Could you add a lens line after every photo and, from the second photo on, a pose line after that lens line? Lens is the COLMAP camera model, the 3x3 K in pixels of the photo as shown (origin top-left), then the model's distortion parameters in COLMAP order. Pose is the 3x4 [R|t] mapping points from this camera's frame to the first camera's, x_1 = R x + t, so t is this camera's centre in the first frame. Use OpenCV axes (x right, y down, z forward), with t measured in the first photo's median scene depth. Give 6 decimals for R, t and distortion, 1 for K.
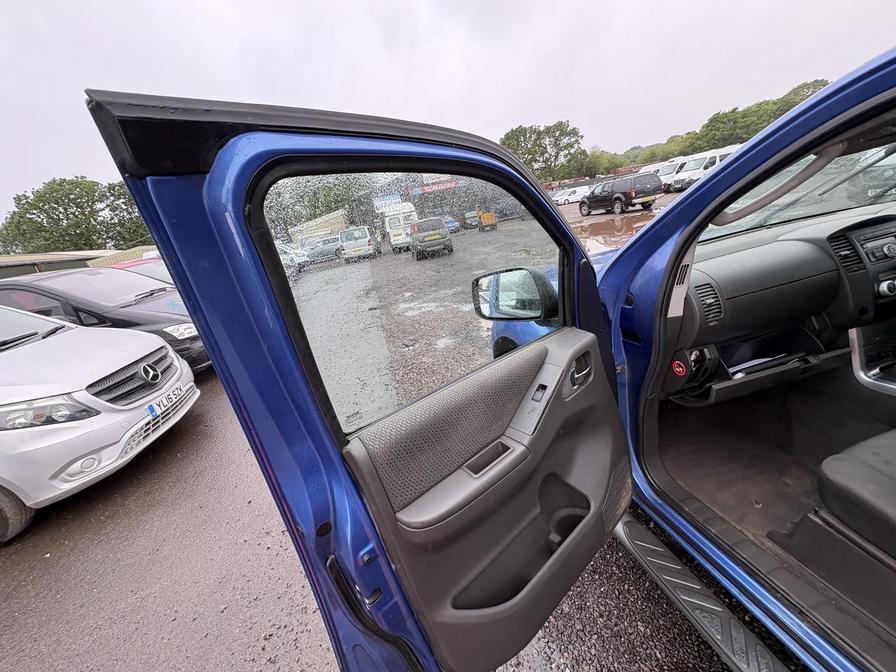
lens RADIAL K [[357.1, 0, 446.1], [0, 357.1, 336.7], [0, 0, 1]] dist [-0.000556, 0.000524]
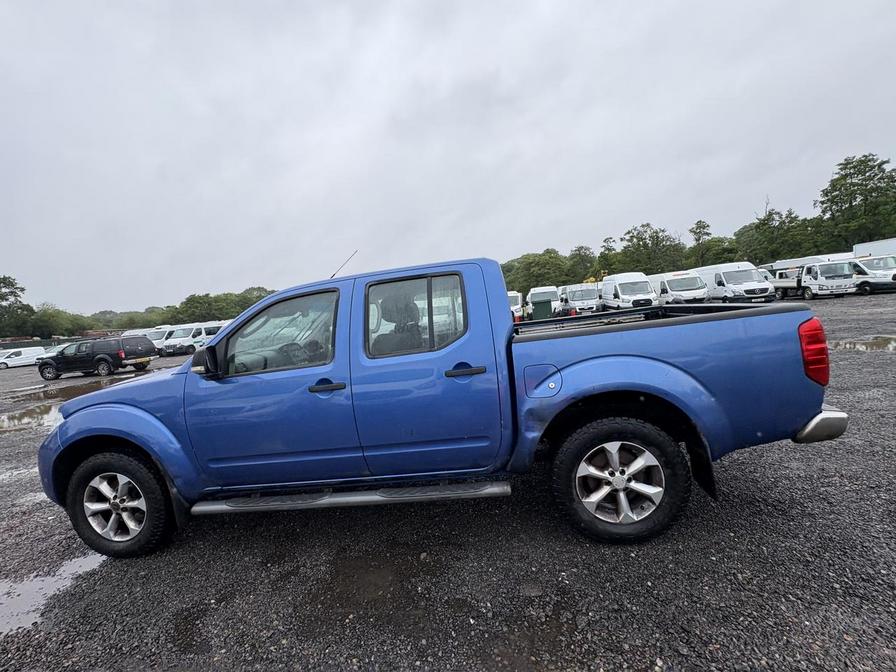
lens RADIAL K [[357.8, 0, 448.0], [0, 357.8, 336.0], [0, 0, 1]] dist [0.001757, 0.000328]
pose [[0.354863, 0.080164, 0.931475, -0.032809], [0.333631, 0.919861, -0.206268, 0.020956], [-0.873363, 0.383966, 0.299679, -0.031048]]
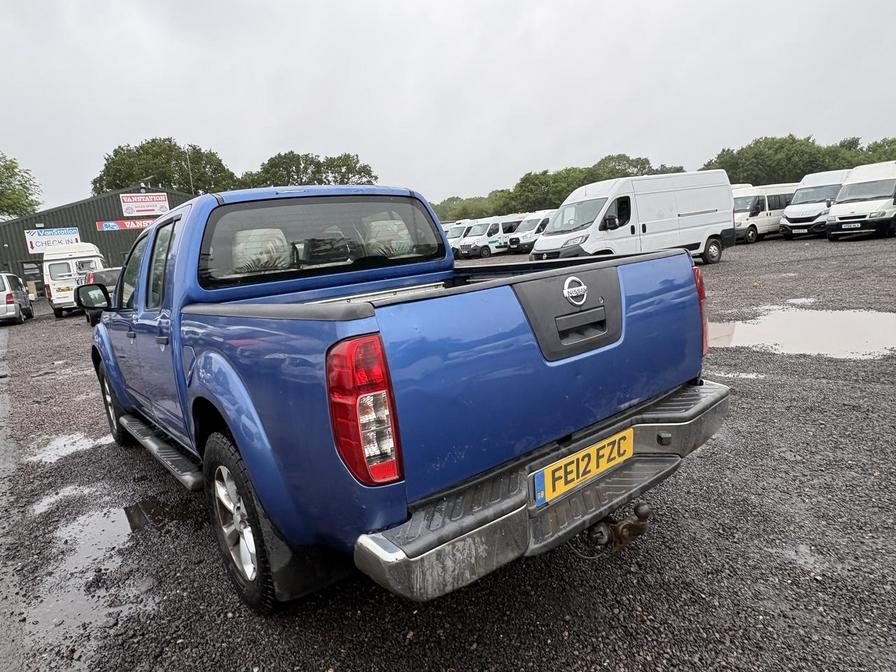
lens RADIAL K [[570.7, 0, 452.3], [0, 570.7, 345.0], [0, 0, 1]] dist [0.003888, -0.000818]
pose [[0.901882, 0.008920, 0.431890, 0.031882], [0.079340, 0.979359, -0.185907, 0.037609], [-0.424633, 0.201932, 0.882559, -0.115819]]
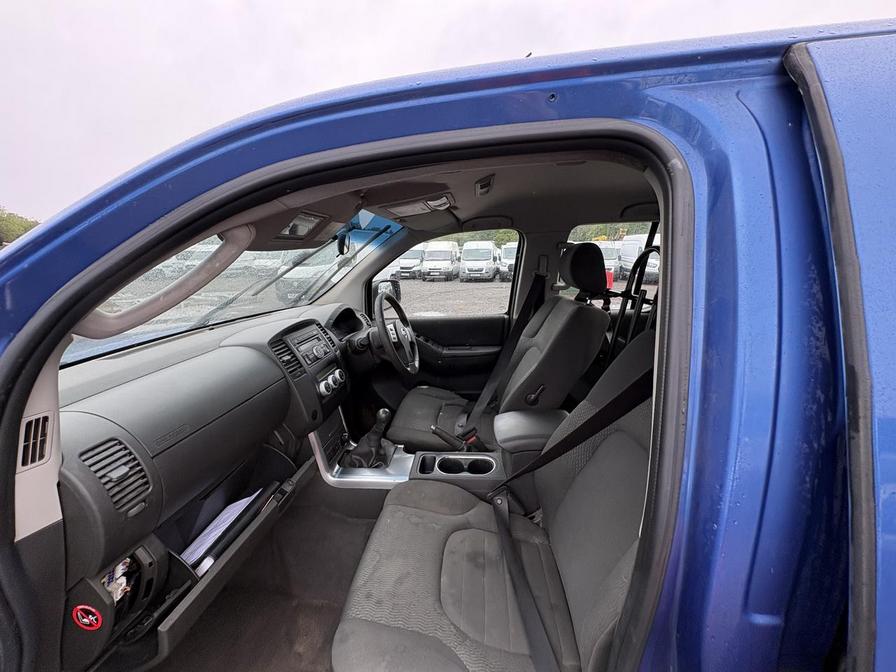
lens RADIAL K [[357.8, 0, 448.0], [0, 357.8, 336.0], [0, 0, 1]] dist [0.001757, 0.000328]
pose [[0.310559, -0.028980, 0.950112, 0.014338], [0.255062, 0.965420, -0.053924, -0.005213], [-0.915695, 0.259084, 0.307211, 0.012389]]
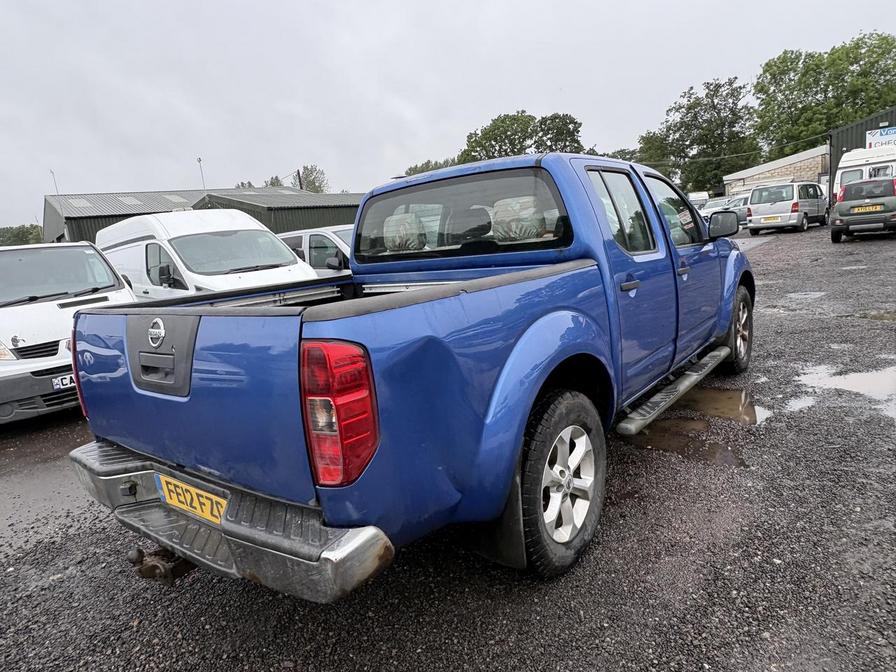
lens RADIAL K [[567.2, 0, 446.2], [0, 567.2, 340.8], [0, 0, 1]] dist [-0.000511, 0.003338]
pose [[0.626818, 0.251224, -0.737554, 0.138000], [-0.250334, 0.961341, 0.114701, 0.006873], [0.737856, 0.112738, 0.665476, -0.085907]]
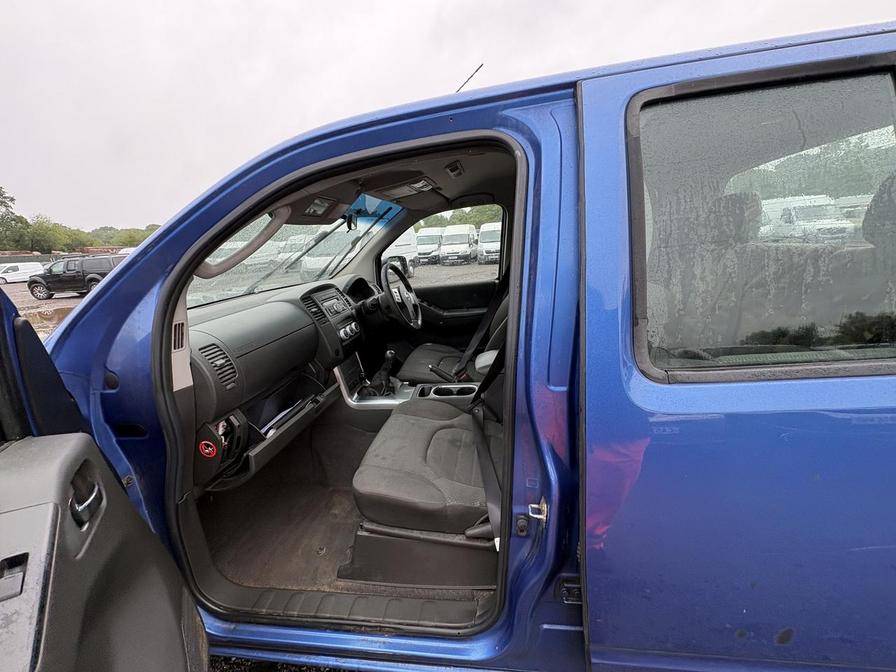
lens RADIAL K [[357.8, 0, 448.0], [0, 357.8, 336.0], [0, 0, 1]] dist [0.001757, 0.000328]
pose [[0.369204, -0.081030, 0.925809, 0.004873], [0.292601, 0.955664, -0.033043, 0.001196], [-0.882085, 0.283092, 0.376544, 0.005593]]
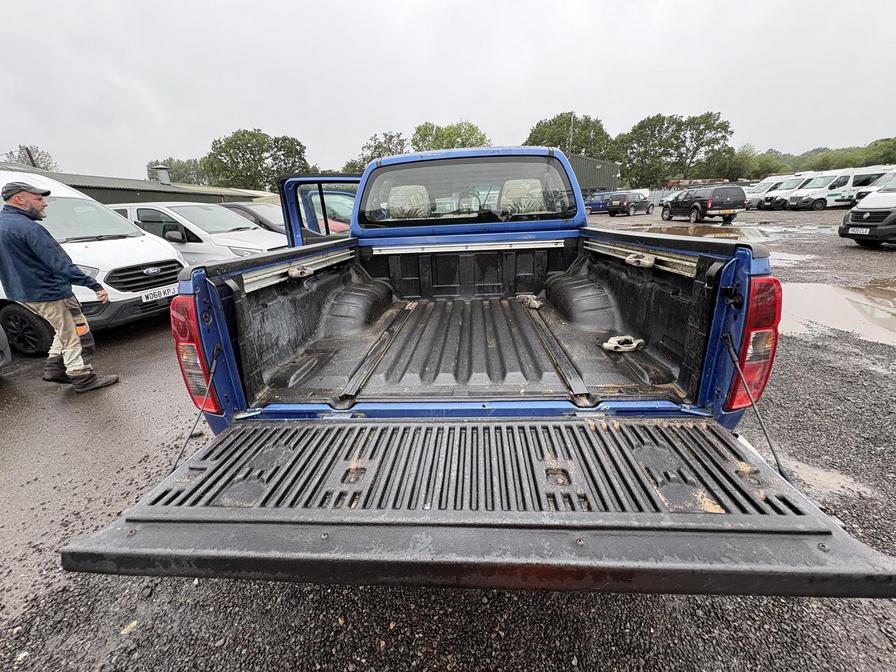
lens RADIAL K [[357.1, 0, 446.1], [0, 357.1, 336.7], [0, 0, 1]] dist [-0.000556, 0.000524]
pose [[0.945991, 0.225360, -0.233055, 0.078901], [-0.212136, 0.973905, 0.080671, 0.023353], [0.245153, -0.026874, 0.969112, -0.099268]]
